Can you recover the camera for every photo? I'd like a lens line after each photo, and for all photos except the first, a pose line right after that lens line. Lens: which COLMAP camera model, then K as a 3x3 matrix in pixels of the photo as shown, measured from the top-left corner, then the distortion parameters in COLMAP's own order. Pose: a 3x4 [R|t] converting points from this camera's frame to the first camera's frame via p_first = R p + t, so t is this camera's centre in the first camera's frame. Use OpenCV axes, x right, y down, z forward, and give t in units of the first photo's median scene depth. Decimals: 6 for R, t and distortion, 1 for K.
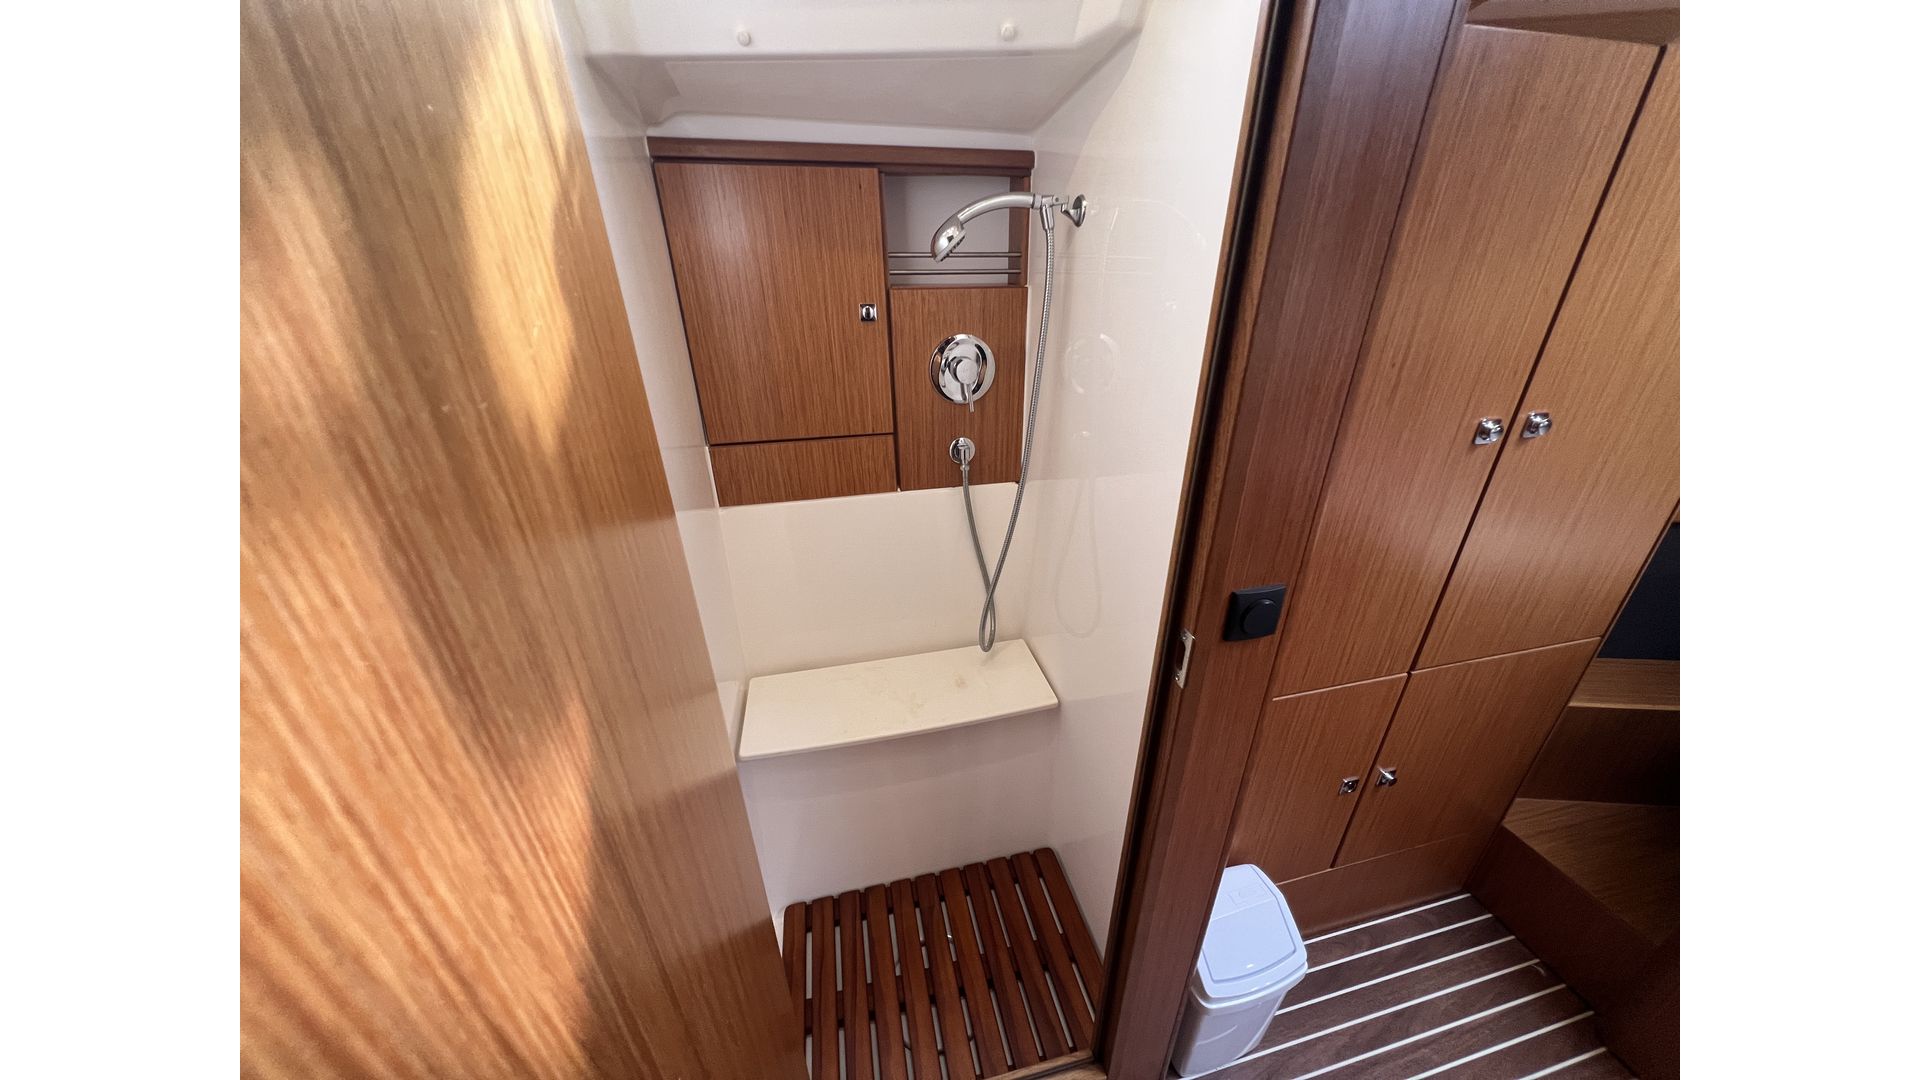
lens RADIAL K [[572.2, 0, 957.3], [0, 572.2, 540.9], [0, 0, 1]] dist [-0.000822, -0.000045]
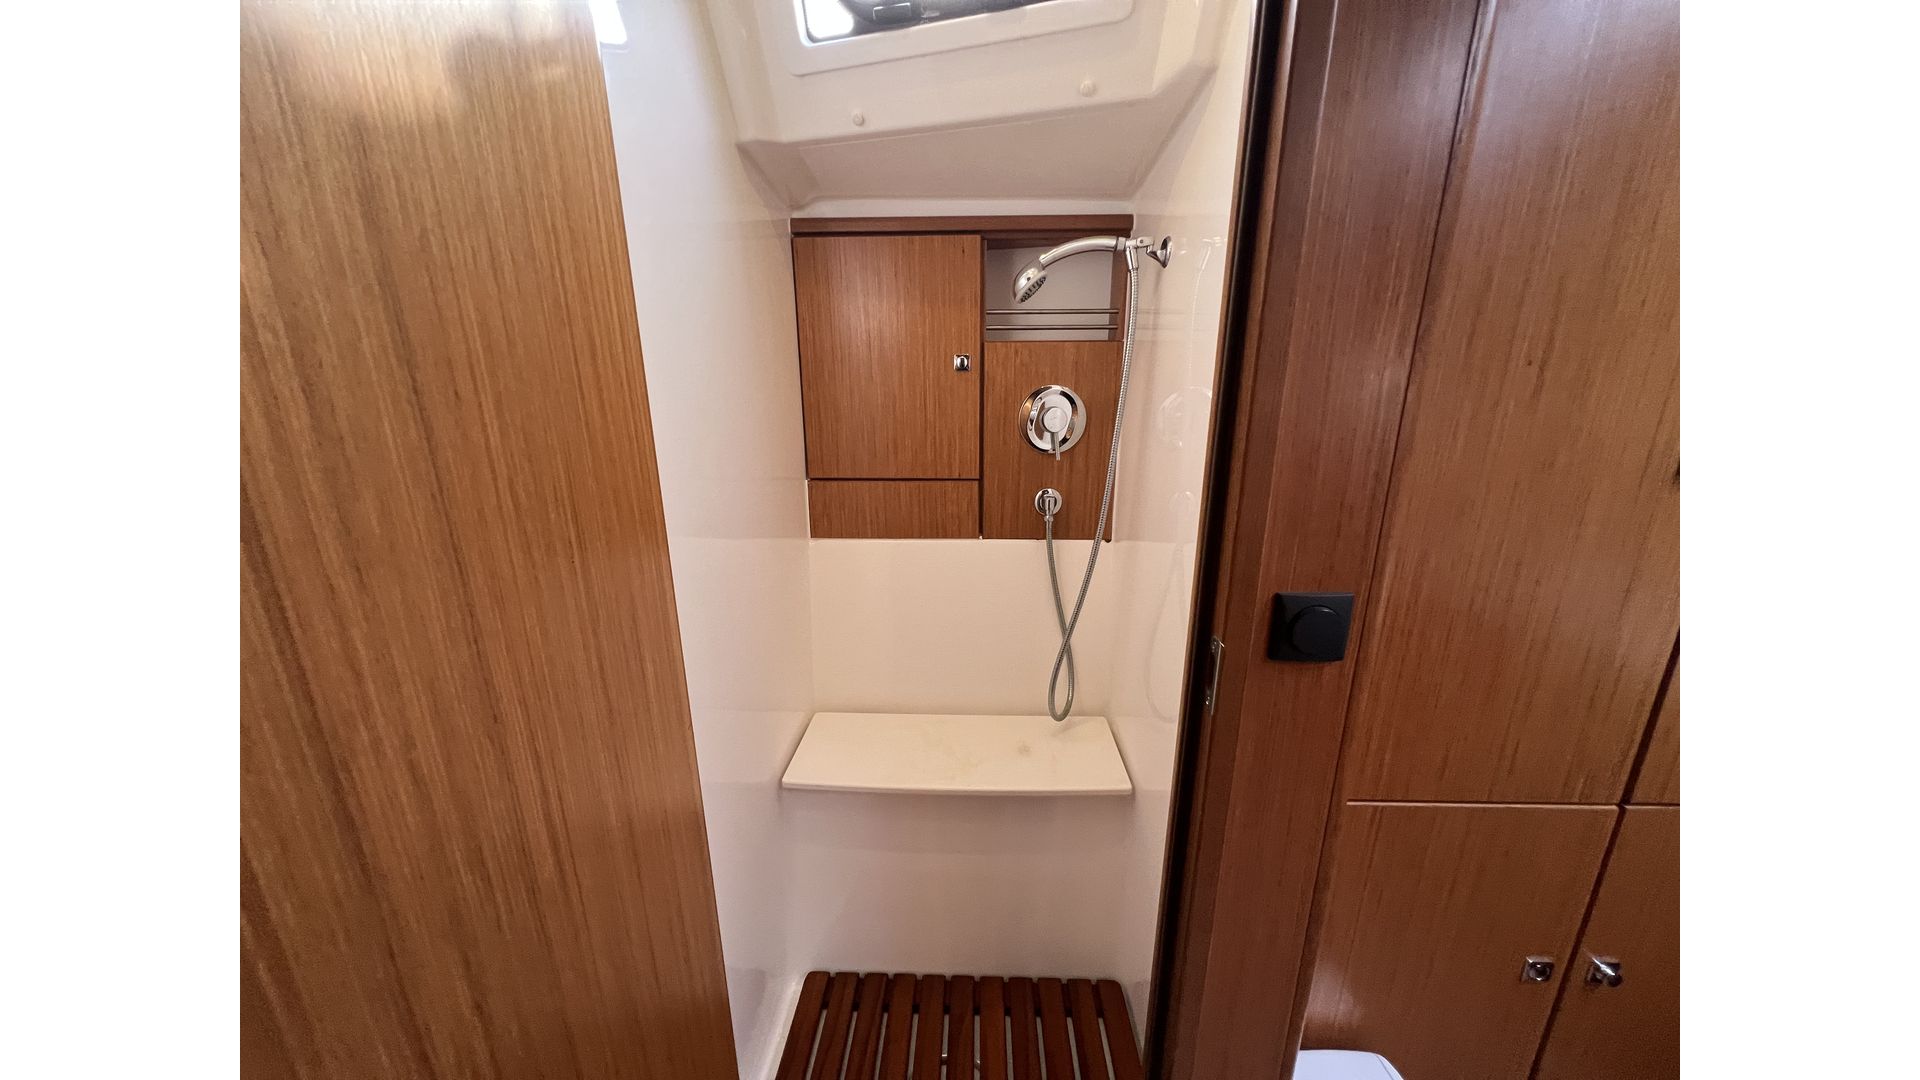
lens RADIAL K [[572.2, 0, 957.3], [0, 572.2, 540.9], [0, 0, 1]] dist [-0.000822, -0.000045]
pose [[0.965974, 0.070865, -0.248741, 0.115766], [-0.115835, 0.978422, -0.171092, 0.099723], [0.231250, 0.194084, 0.953339, 0.052943]]
